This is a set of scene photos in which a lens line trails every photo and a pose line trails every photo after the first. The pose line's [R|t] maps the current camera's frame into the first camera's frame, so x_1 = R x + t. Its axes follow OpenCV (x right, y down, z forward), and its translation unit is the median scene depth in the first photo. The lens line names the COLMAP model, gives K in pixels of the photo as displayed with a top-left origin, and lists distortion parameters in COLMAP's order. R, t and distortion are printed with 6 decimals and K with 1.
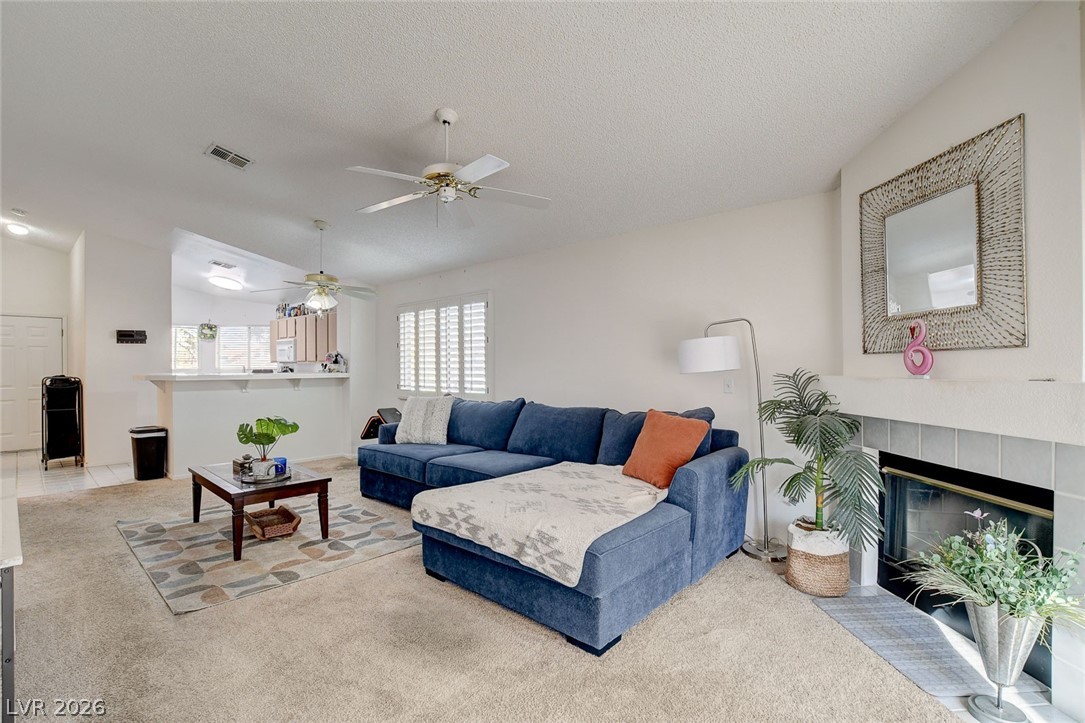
lens RADIAL K [[491.1, 0, 541.3], [0, 491.1, 368.8], [0, 0, 1]] dist [-0.024928, 0.000216]
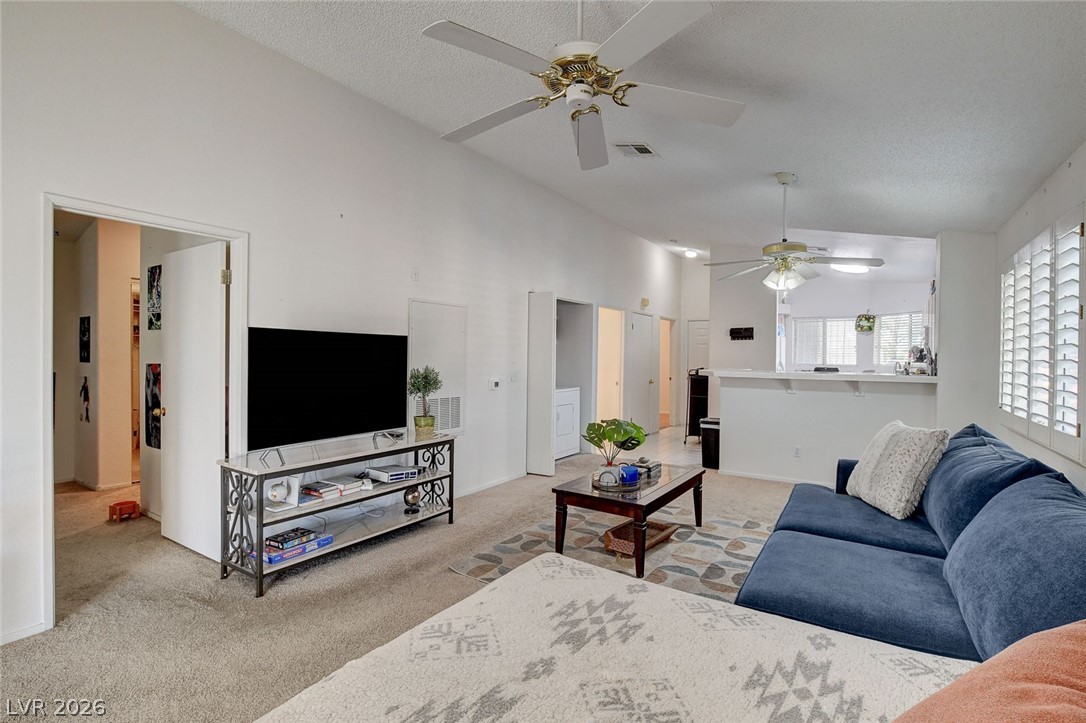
lens RADIAL K [[512.9, 0, 540.2], [0, 512.9, 359.7], [0, 0, 1]] dist [-0.034947, 0.000412]
pose [[0.146183, 0.010393, -0.989203, 0.206546], [-0.017033, 0.999823, 0.007988, -0.010209], [0.989111, 0.015681, 0.146334, 0.396374]]
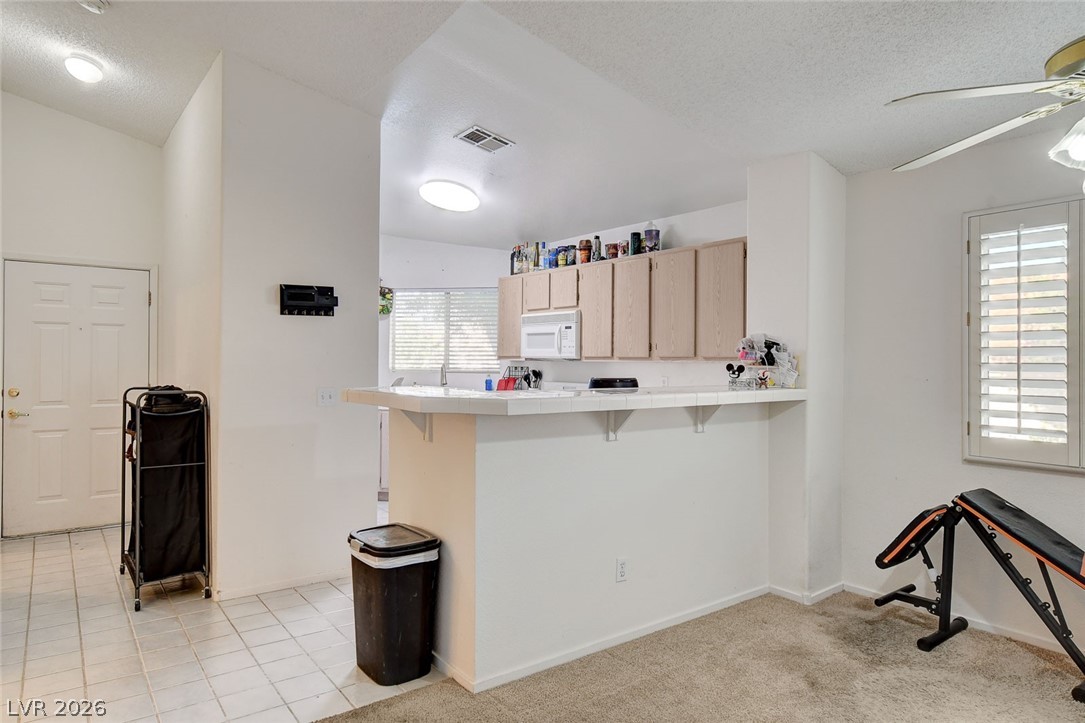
lens RADIAL K [[662.7, 0, 541.7], [0, 662.7, 358.8], [0, 0, 1]] dist [-0.008390, 0.000367]
pose [[0.981301, 0.007603, -0.192328, -0.528403], [-0.009811, 0.999896, -0.010531, -0.008622], [0.192228, 0.012221, 0.981274, 0.451539]]
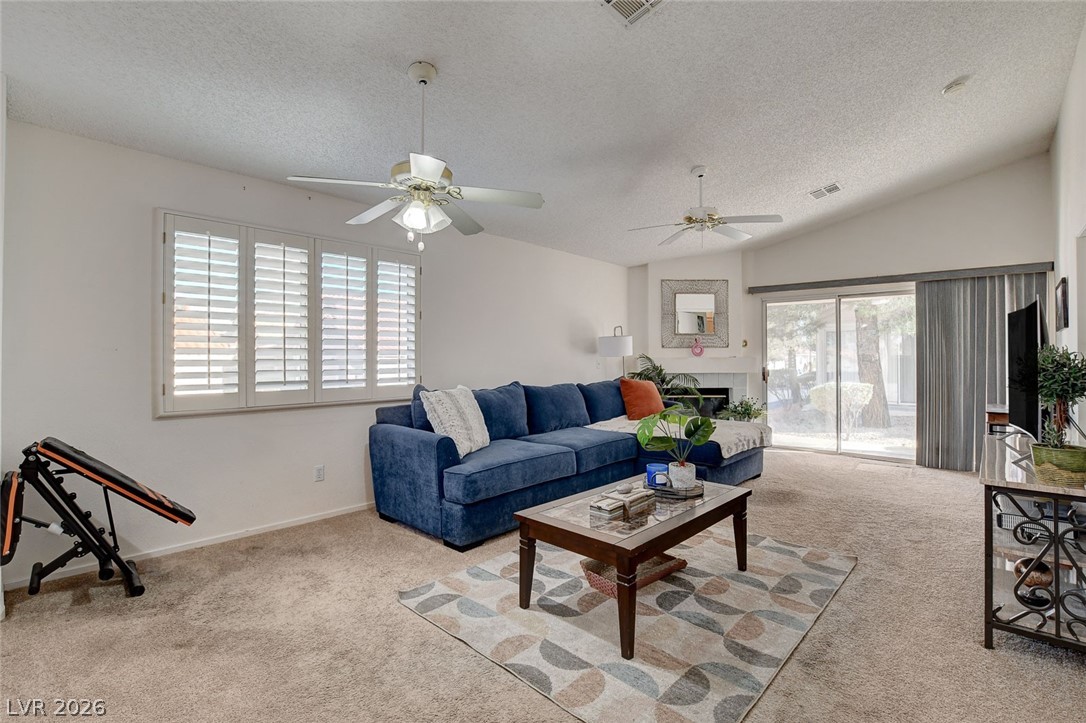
lens RADIAL K [[494.7, 0, 534.8], [0, 494.7, 356.4], [0, 0, 1]] dist [-0.023934, 0.000387]
pose [[0.027014, 0.008179, 0.999602, -0.745094], [0.006410, 0.999945, -0.008355, 0.011991], [-0.999615, 0.006633, 0.026960, 0.664055]]
